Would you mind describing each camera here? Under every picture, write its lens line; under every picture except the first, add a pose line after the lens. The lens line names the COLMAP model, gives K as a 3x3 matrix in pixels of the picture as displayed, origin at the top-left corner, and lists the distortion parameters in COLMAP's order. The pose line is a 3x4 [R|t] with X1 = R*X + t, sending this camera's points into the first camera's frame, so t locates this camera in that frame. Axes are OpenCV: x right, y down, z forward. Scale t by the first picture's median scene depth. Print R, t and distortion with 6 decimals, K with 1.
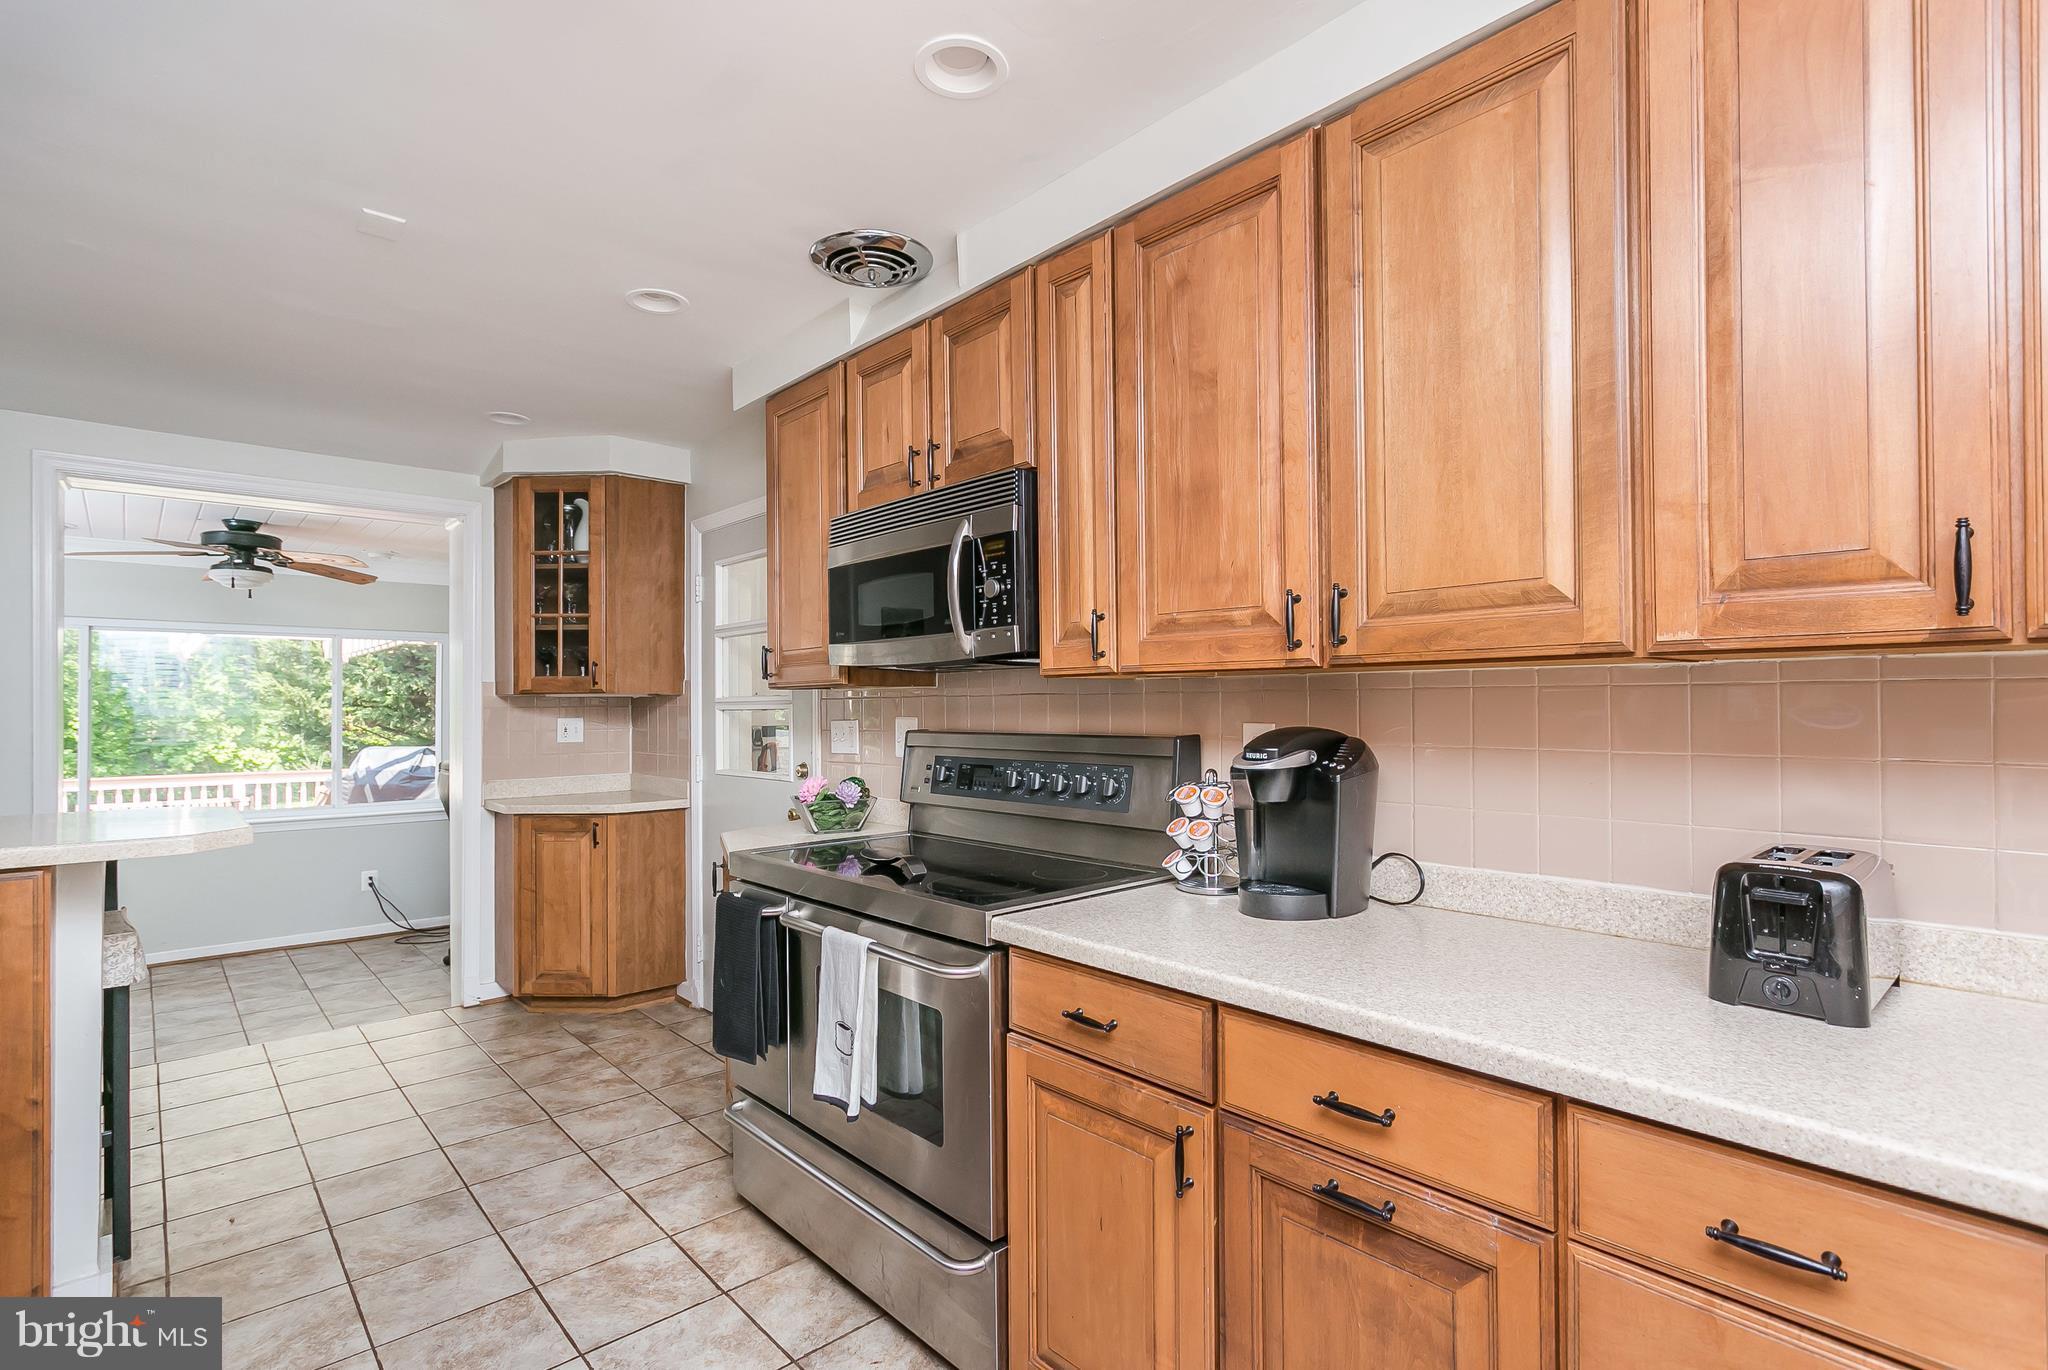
lens RADIAL K [[988.9, 0, 1027.4], [0, 988.9, 703.0], [0, 0, 1]] dist [0.006786, 0.001154]
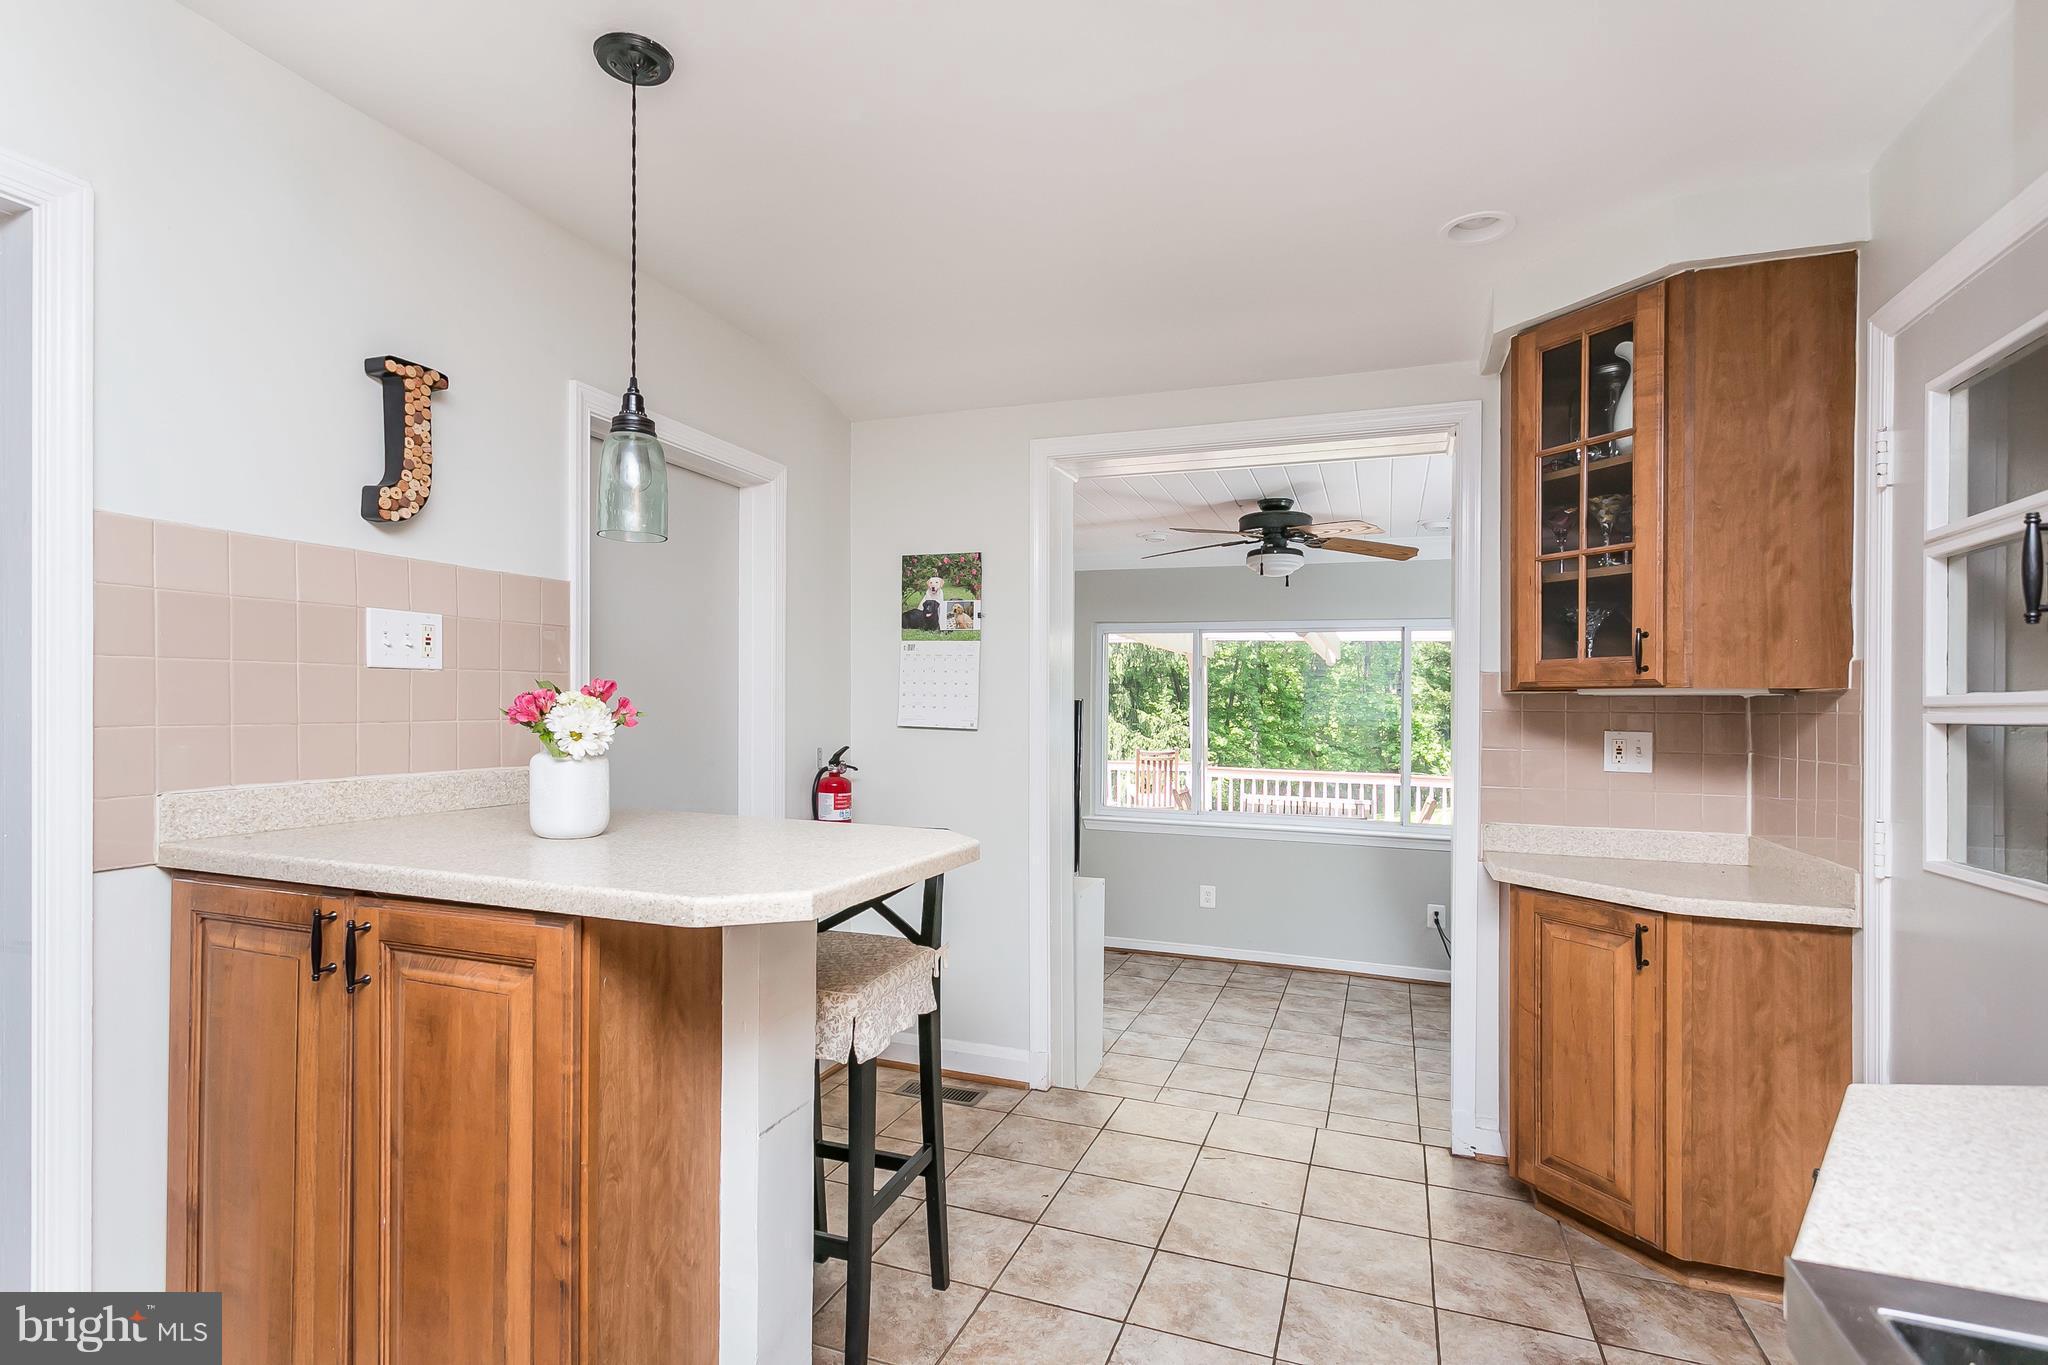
lens RADIAL K [[988.9, 0, 1027.4], [0, 988.9, 700.5], [0, 0, 1]] dist [0.006786, 0.001154]
pose [[0.451906, 0.006863, -0.892039, -0.100564], [-0.017598, 0.999844, -0.001222, 0.003690], [0.891892, 0.016250, 0.451956, 0.443526]]
